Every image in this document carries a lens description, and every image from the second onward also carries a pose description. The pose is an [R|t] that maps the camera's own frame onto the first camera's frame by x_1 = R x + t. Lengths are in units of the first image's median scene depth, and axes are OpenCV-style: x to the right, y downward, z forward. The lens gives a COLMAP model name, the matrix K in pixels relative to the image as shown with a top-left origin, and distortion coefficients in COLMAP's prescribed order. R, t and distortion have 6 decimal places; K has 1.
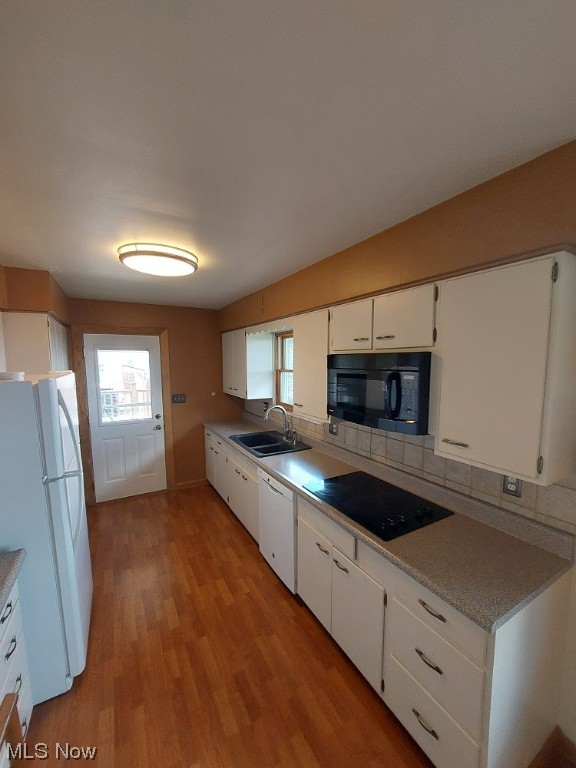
lens RADIAL K [[309.8, 0, 291.0], [0, 309.8, 389.1], [0, 0, 1]] dist [-0.015527, 0.000451]
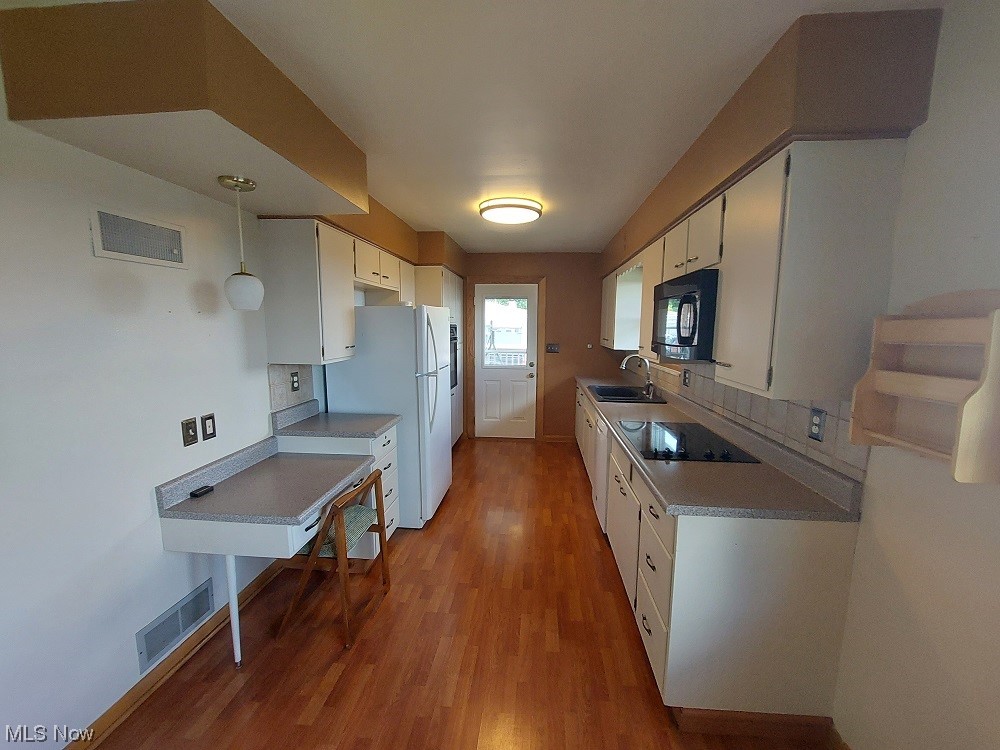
lens RADIAL K [[403.3, 0, 507.4], [0, 403.3, 372.2], [0, 0, 1]] dist [-0.015527, 0.000451]
pose [[0.824245, 0.076231, -0.561079, 0.361084], [-0.067964, 0.997052, 0.035623, 0.105712], [0.562140, 0.008771, 0.826996, -0.198866]]
